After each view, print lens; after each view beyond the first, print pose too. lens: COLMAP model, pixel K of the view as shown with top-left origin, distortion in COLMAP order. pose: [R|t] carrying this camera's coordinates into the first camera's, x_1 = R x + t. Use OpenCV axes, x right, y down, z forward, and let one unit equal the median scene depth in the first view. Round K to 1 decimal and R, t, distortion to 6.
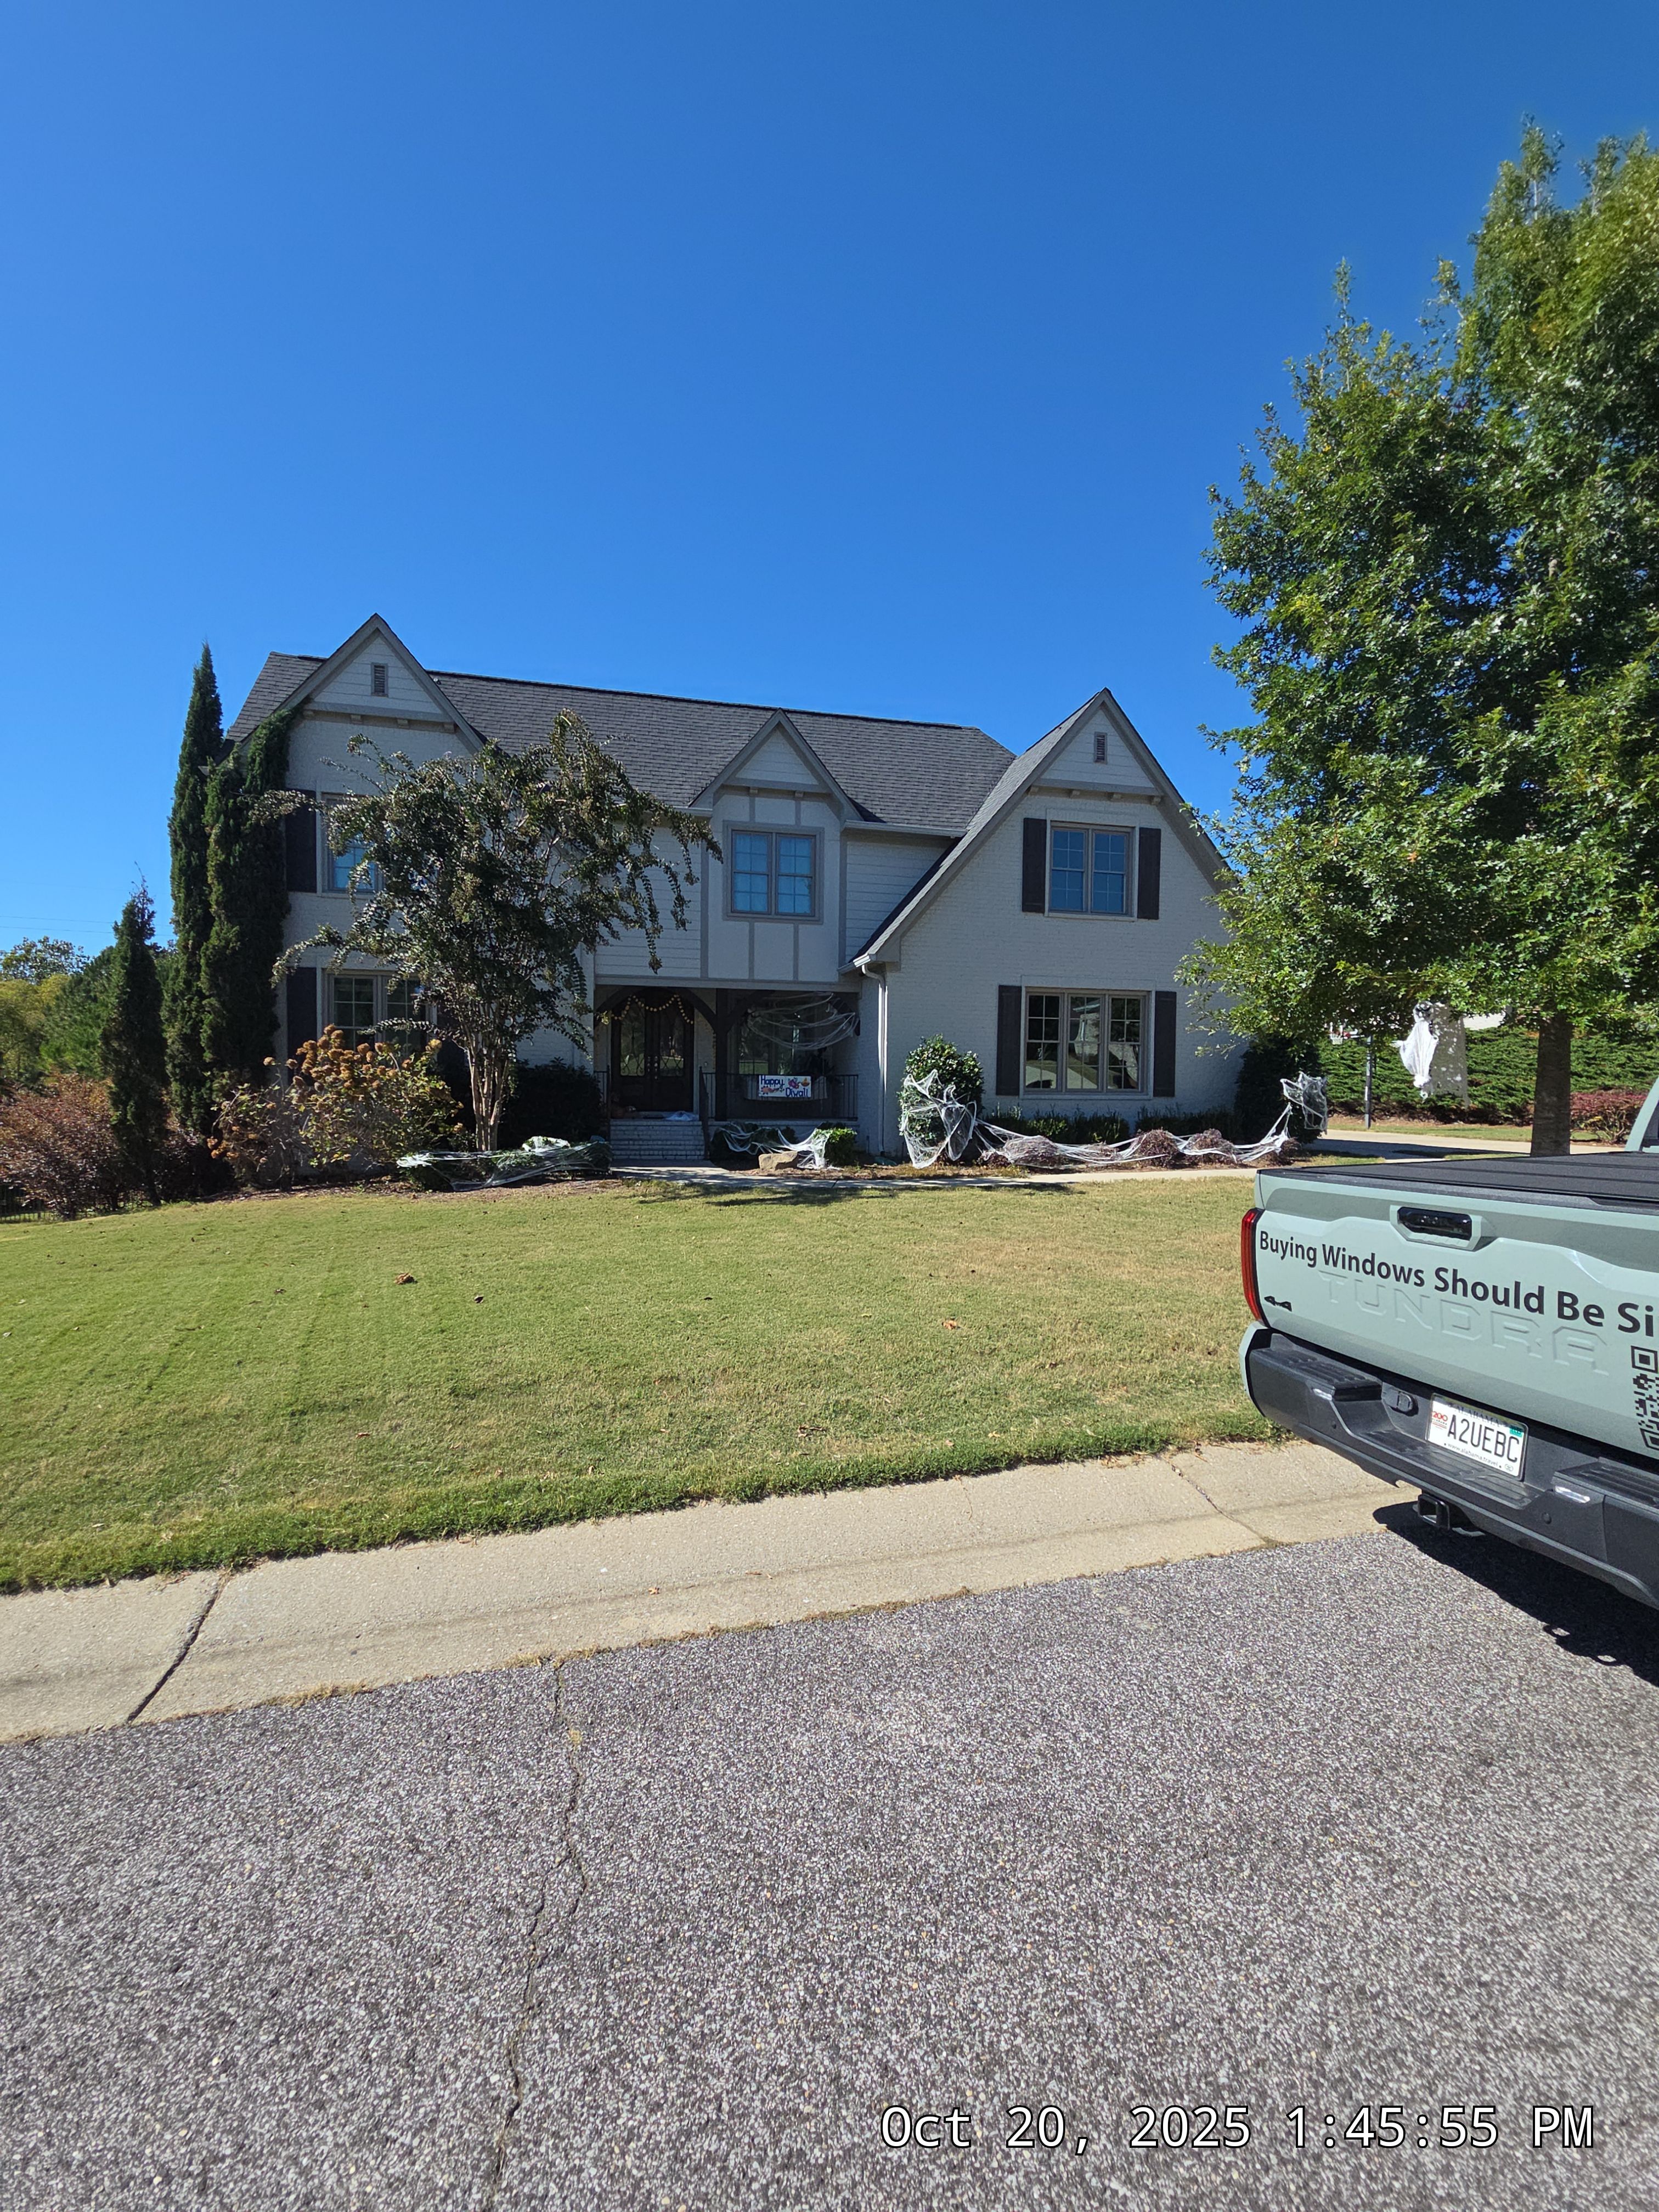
lens RADIAL K [[906.2, 0, 823.6], [0, 906.2, 1108.4], [0, 0, 1]] dist [0.003980, -0.000575]
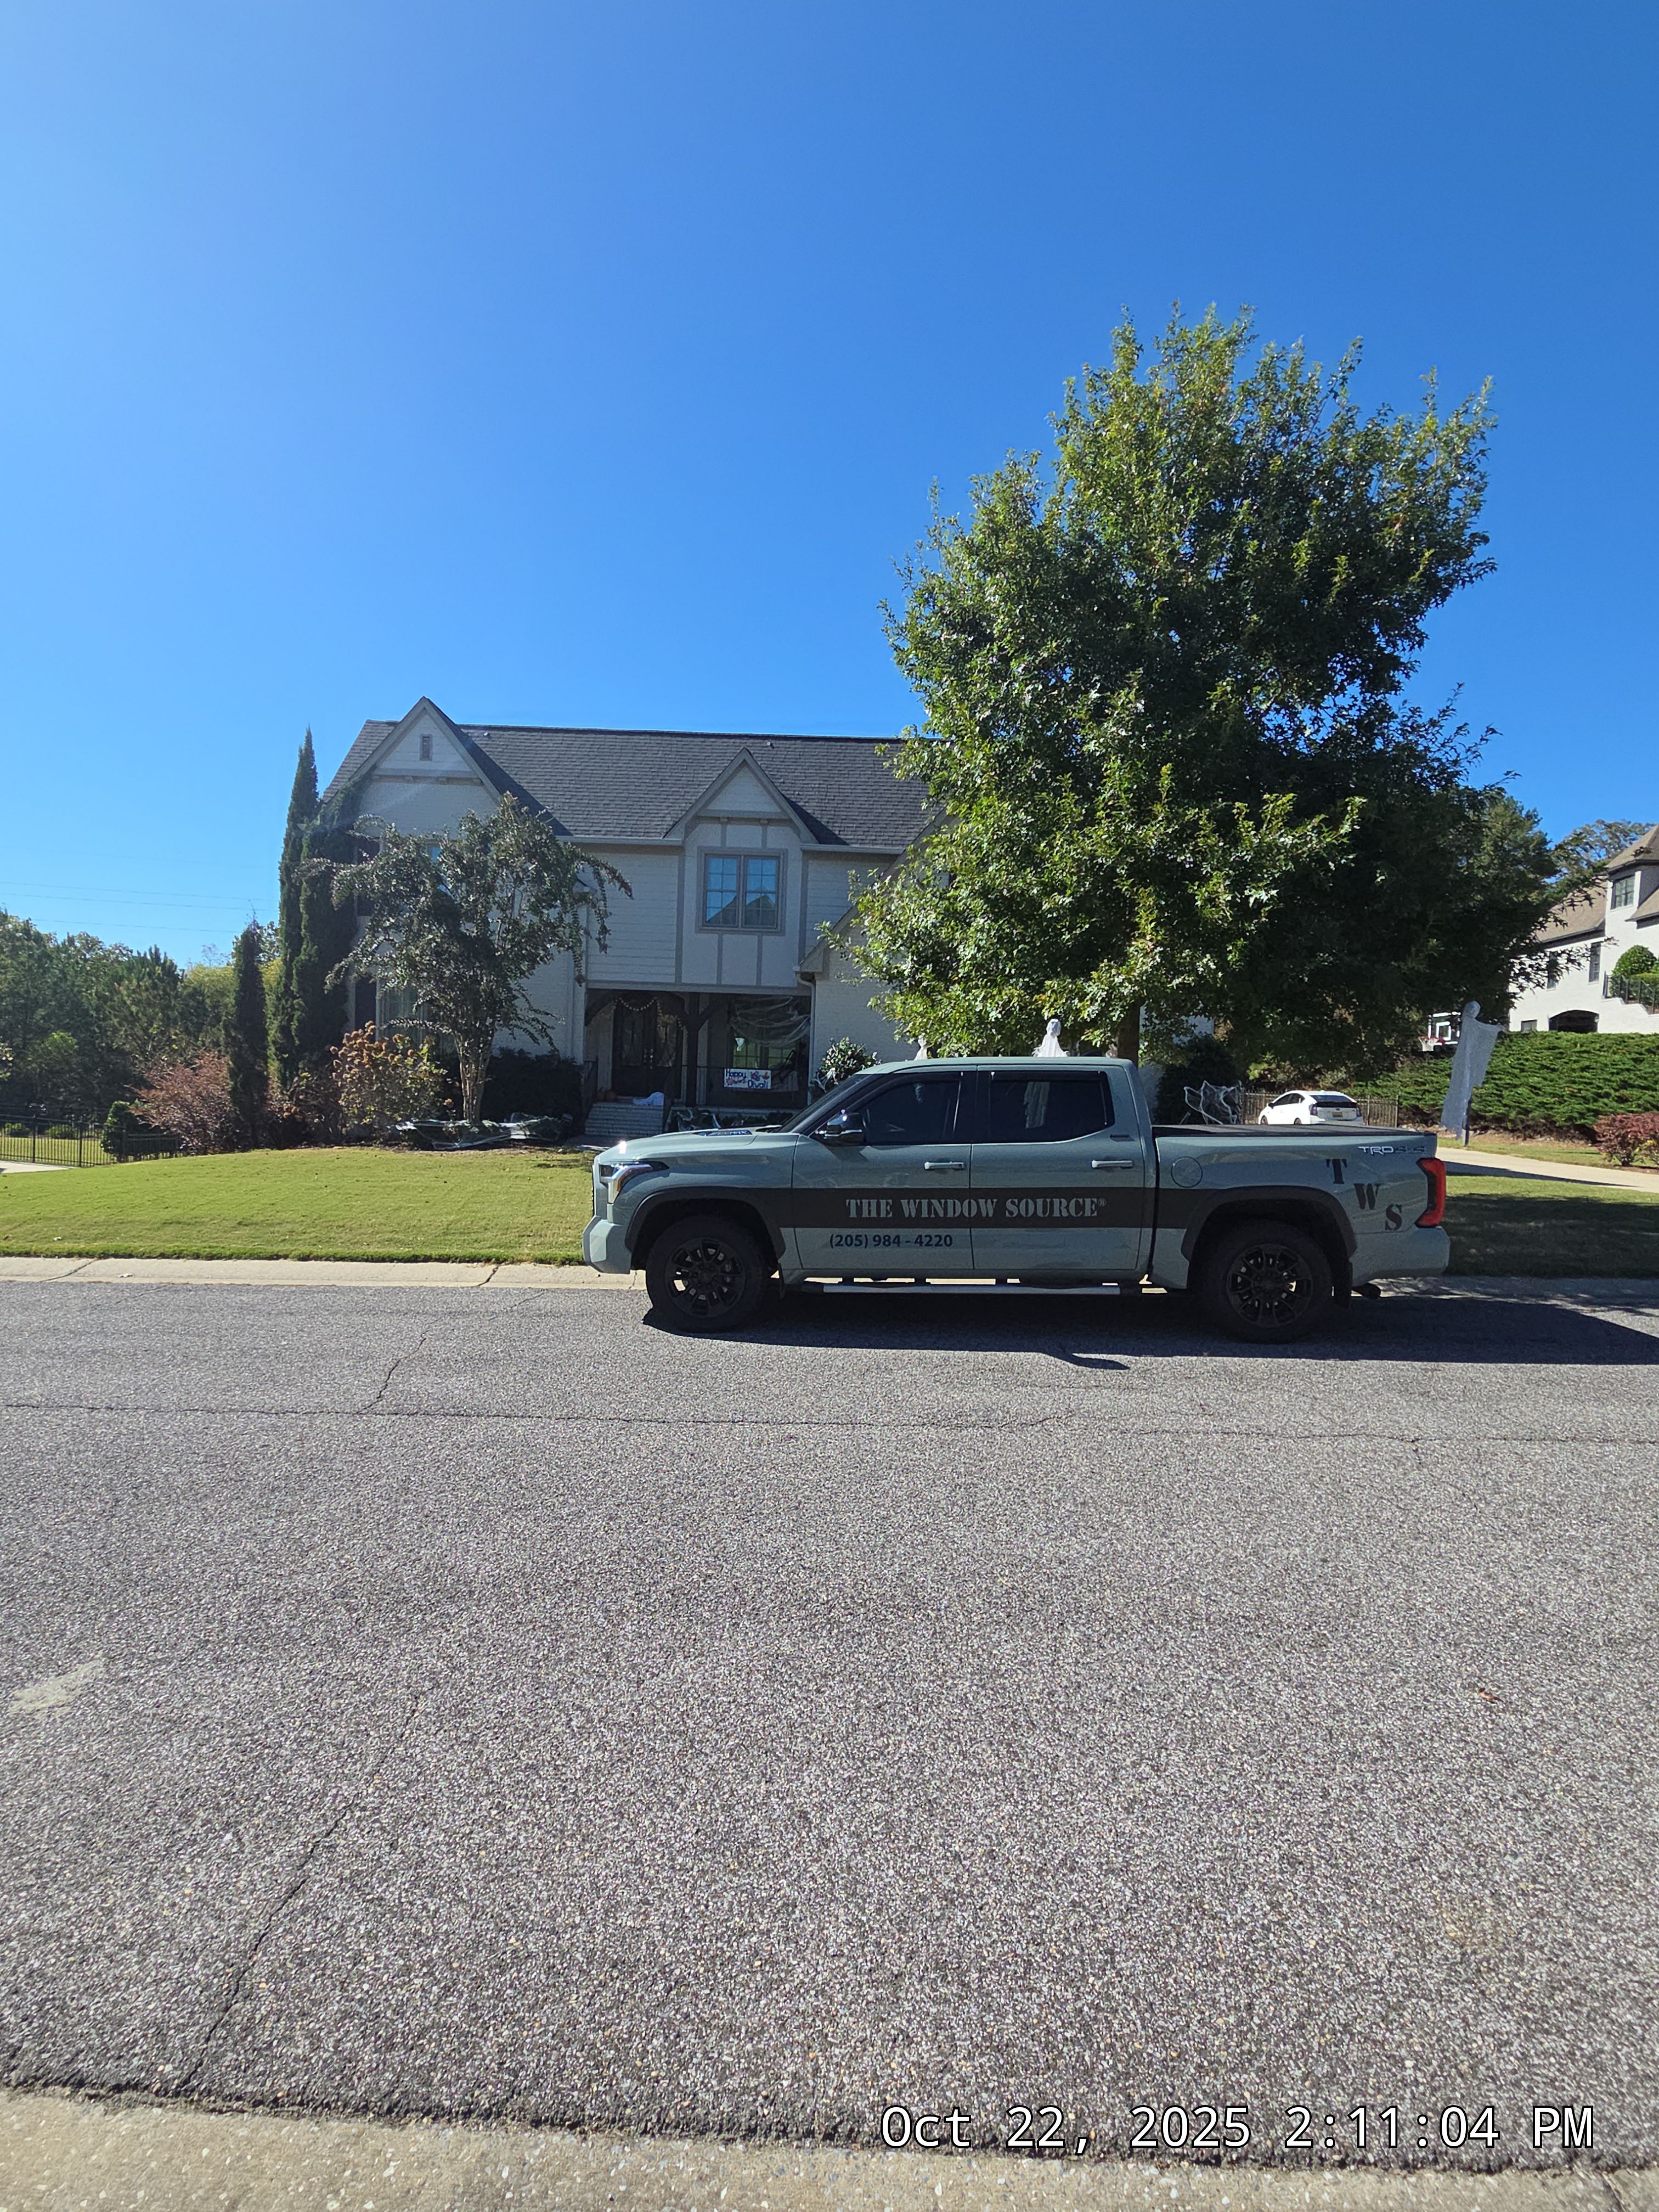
lens RADIAL K [[1061.9, 0, 807.7], [0, 1061.9, 1099.5], [0, 0, 1]] dist [0.011745, -0.004408]
pose [[0.965598, 0.036560, -0.257456, 0.395729], [-0.036566, 0.999320, 0.004766, -0.008140], [0.257455, 0.004812, 0.966278, -0.274432]]
